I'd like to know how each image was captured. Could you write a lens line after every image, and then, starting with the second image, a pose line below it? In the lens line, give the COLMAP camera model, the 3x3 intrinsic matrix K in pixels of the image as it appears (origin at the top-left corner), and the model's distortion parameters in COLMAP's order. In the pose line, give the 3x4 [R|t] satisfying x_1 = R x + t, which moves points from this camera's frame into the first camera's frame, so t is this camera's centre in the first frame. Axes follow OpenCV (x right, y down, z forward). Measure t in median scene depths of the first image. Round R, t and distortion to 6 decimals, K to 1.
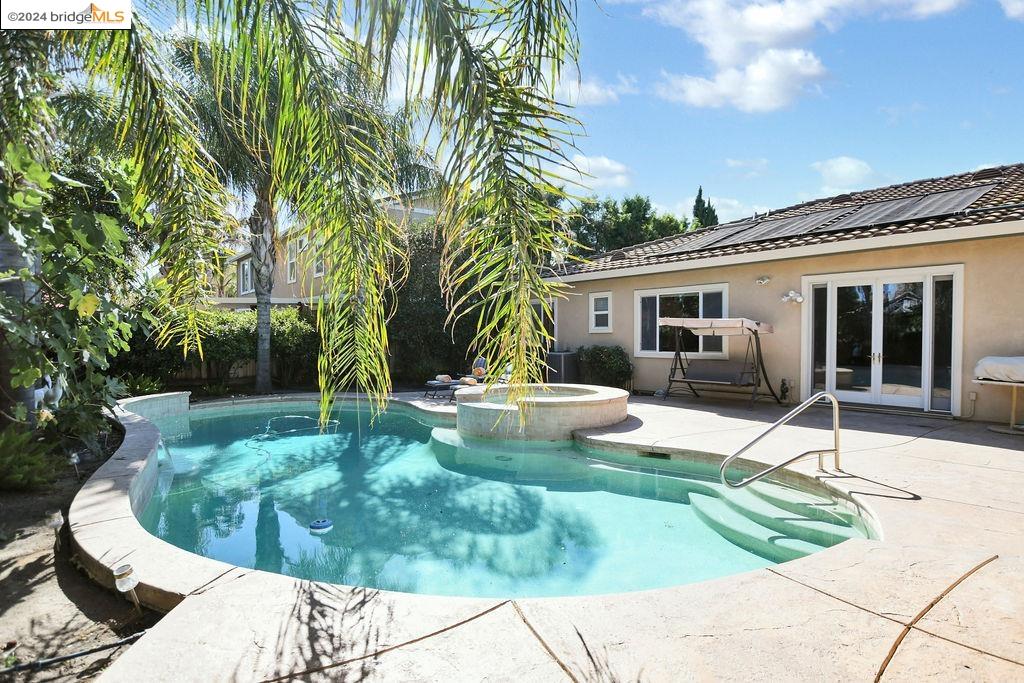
lens RADIAL K [[563.1, 0, 526.0], [0, 563.1, 346.9], [0, 0, 1]] dist [0.001849, 0.003544]
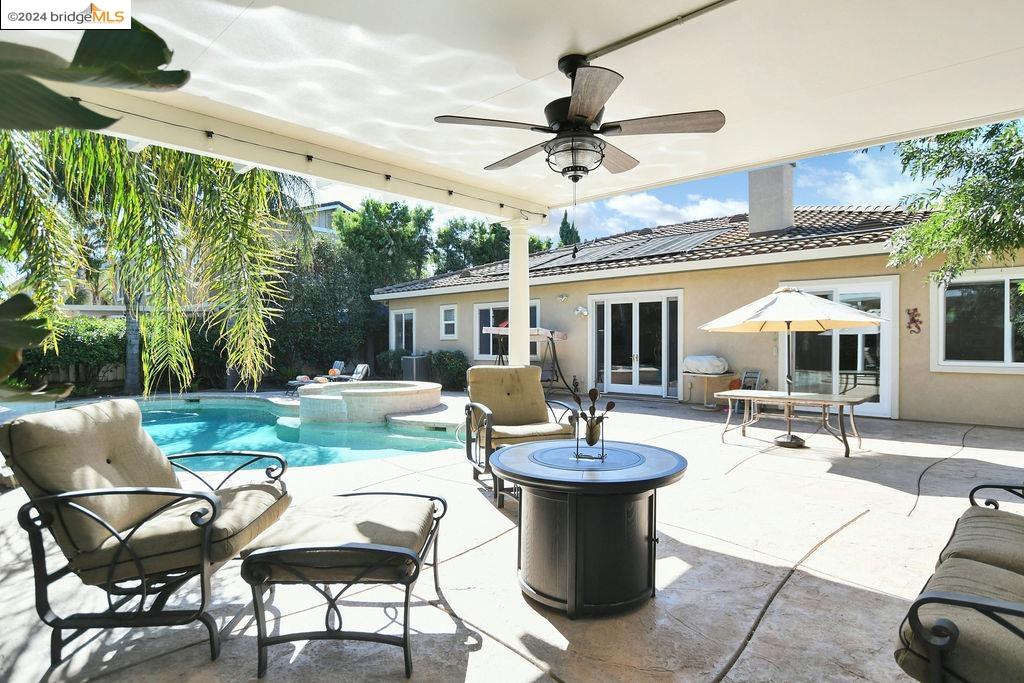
lens RADIAL K [[563.1, 0, 526.0], [0, 563.1, 346.9], [0, 0, 1]] dist [0.001849, 0.003544]
pose [[0.988590, -0.000119, 0.150632, 0.127626], [0.002254, 0.999899, -0.014002, 0.008325], [-0.150615, 0.014182, 0.988491, -0.200667]]
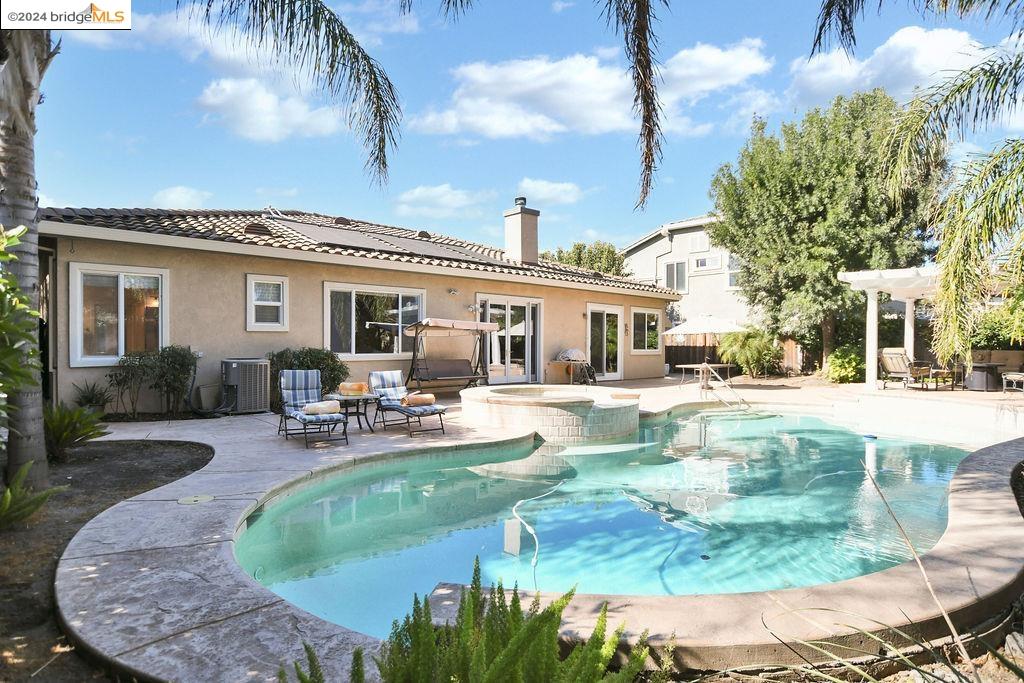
lens RADIAL K [[563.1, 0, 526.0], [0, 563.1, 346.9], [0, 0, 1]] dist [0.001849, 0.003544]
pose [[0.024028, -0.011990, 0.999639, -0.667884], [0.006232, 0.999910, 0.011843, -0.011805], [-0.999692, 0.005946, 0.024101, 0.713755]]
